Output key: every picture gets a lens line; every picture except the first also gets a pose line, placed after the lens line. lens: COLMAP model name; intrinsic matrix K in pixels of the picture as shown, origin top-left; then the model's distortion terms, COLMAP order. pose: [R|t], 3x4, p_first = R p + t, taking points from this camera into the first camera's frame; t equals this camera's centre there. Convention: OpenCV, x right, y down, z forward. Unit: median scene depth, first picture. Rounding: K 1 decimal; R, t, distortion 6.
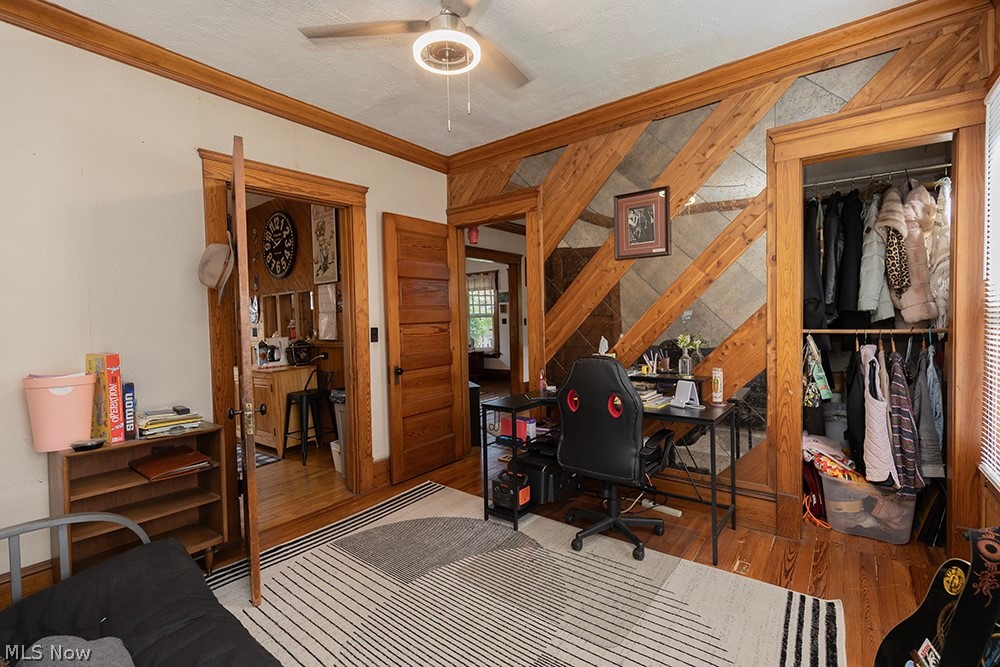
lens RADIAL K [[454.1, 0, 509.5], [0, 454.1, 332.1], [0, 0, 1]] dist [-0.001009, -0.000456]
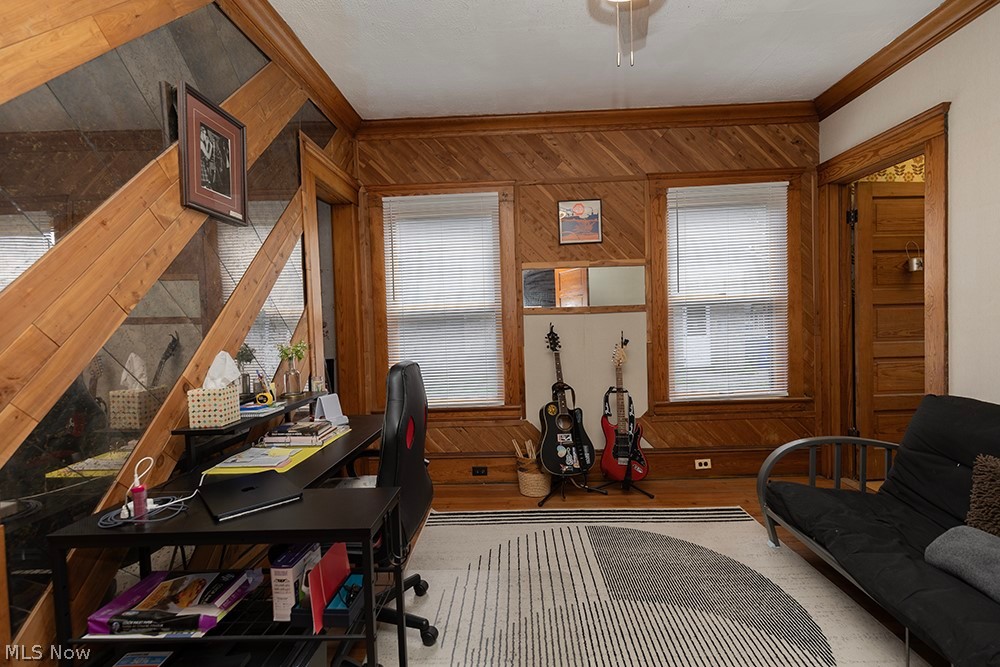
lens RADIAL K [[450.5, 0, 500.0], [0, 450.5, 333.5], [0, 0, 1]] dist [0.004531, -0.000320]
pose [[-0.577300, 0.017210, 0.816351, -0.654477], [0.069529, 0.997183, 0.028147, -0.007666], [-0.813566, 0.073009, -0.576870, 1.718521]]
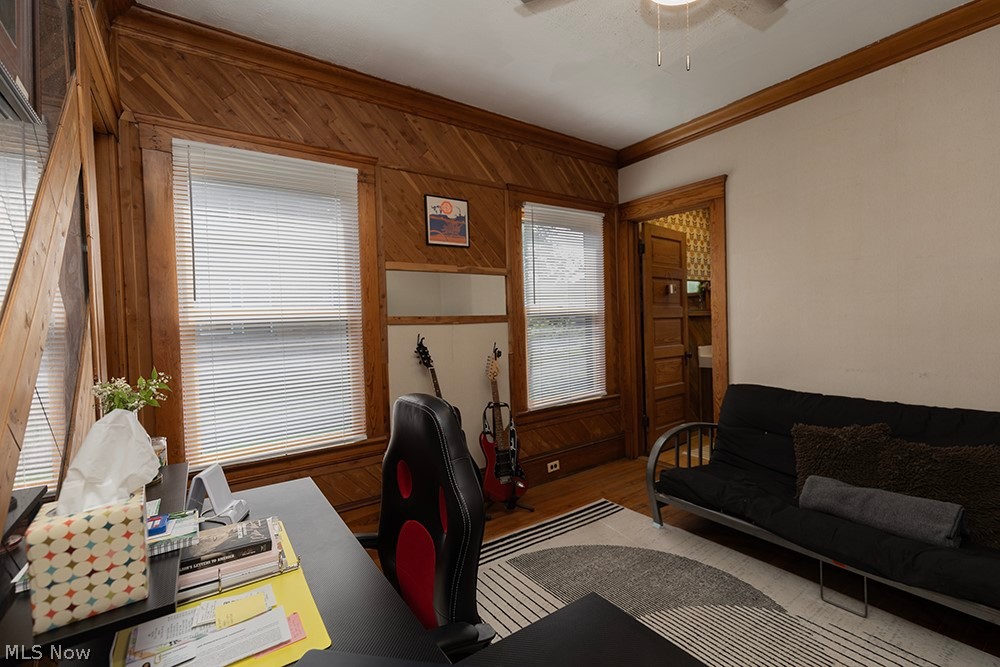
lens RADIAL K [[450.5, 0, 500.0], [0, 450.5, 333.5], [0, 0, 1]] dist [0.004531, -0.000320]
pose [[-0.955950, 0.044454, 0.290144, -0.031289], [0.060681, 0.997042, 0.047165, -0.043437], [-0.287190, 0.062694, -0.955820, 1.900270]]
